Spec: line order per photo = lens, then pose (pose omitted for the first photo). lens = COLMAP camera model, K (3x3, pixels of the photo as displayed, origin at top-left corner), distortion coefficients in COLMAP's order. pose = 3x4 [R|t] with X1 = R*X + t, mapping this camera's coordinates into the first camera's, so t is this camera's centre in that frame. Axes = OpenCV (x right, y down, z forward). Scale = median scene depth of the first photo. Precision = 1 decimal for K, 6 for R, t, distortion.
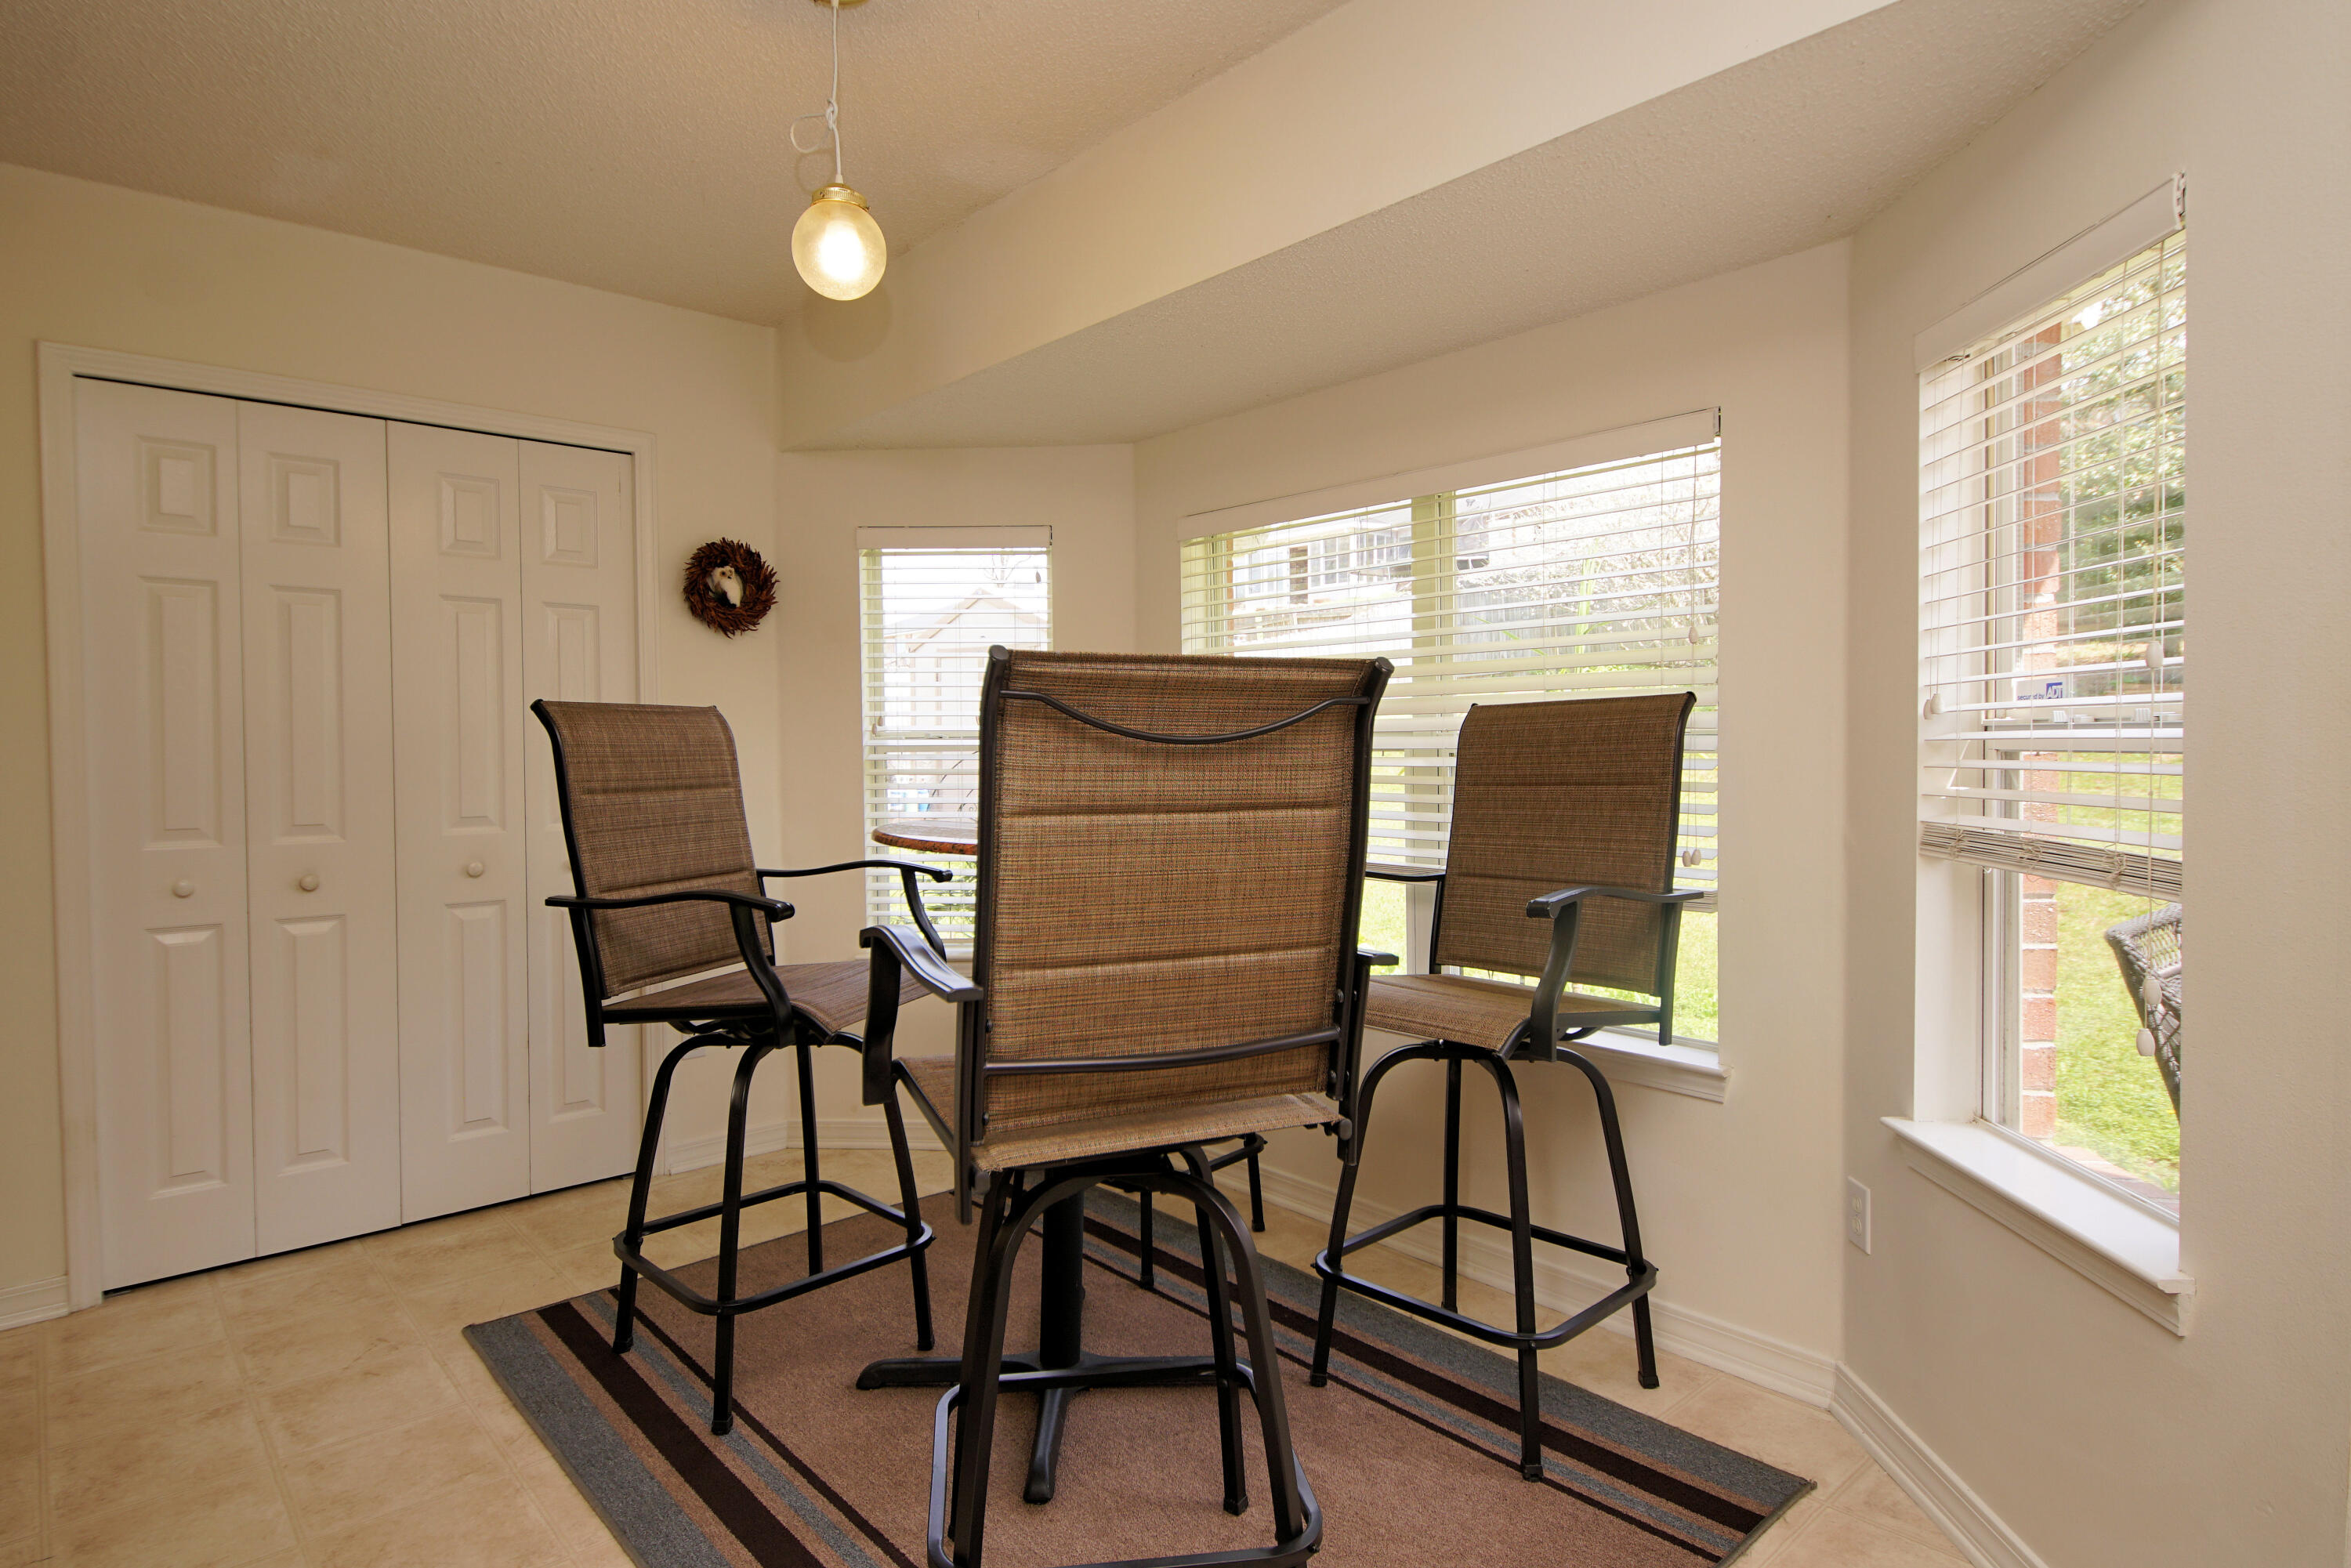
lens RADIAL K [[1268.4, 0, 1159.0], [0, 1268.4, 767.0], [0, 0, 1]] dist [0.016744, -0.022835]
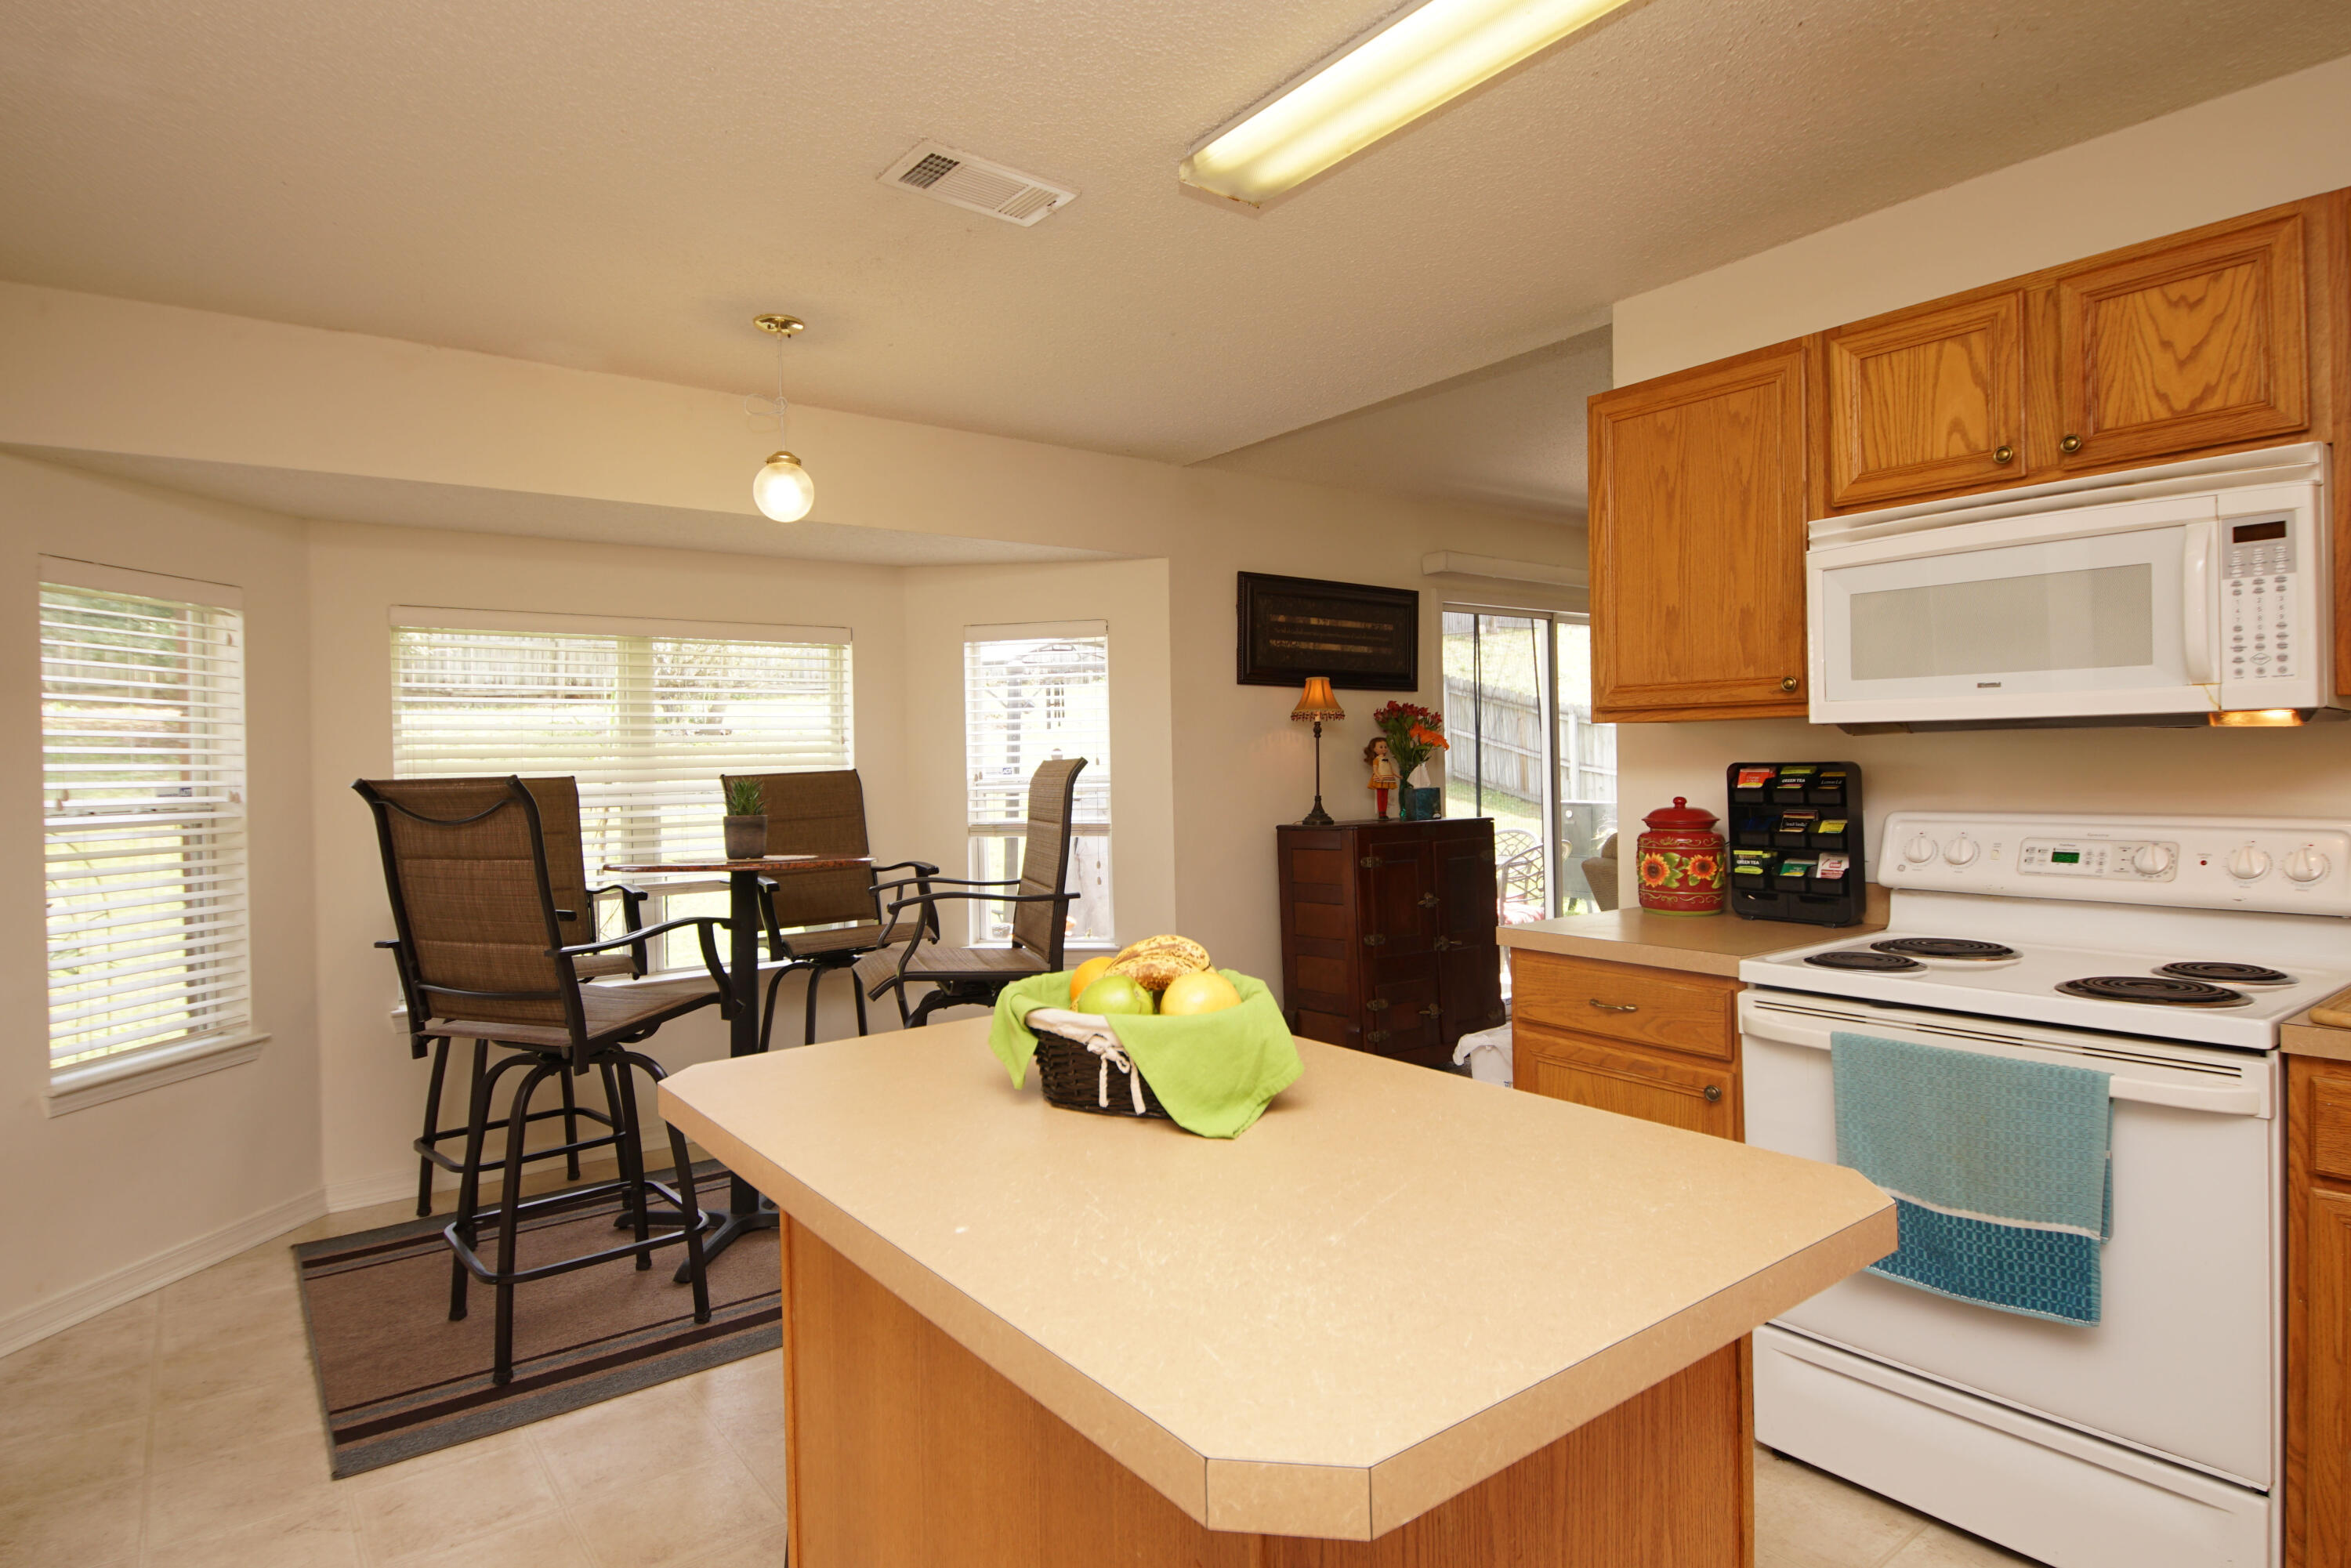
lens RADIAL K [[1268.4, 0, 1170.0], [0, 1268.4, 775.6], [0, 0, 1]] dist [0.016744, -0.022835]
pose [[0.077662, -0.007420, 0.996952, -1.020528], [0.039874, 0.999195, 0.004330, -0.024179], [-0.996182, 0.039416, 0.077896, 0.224369]]
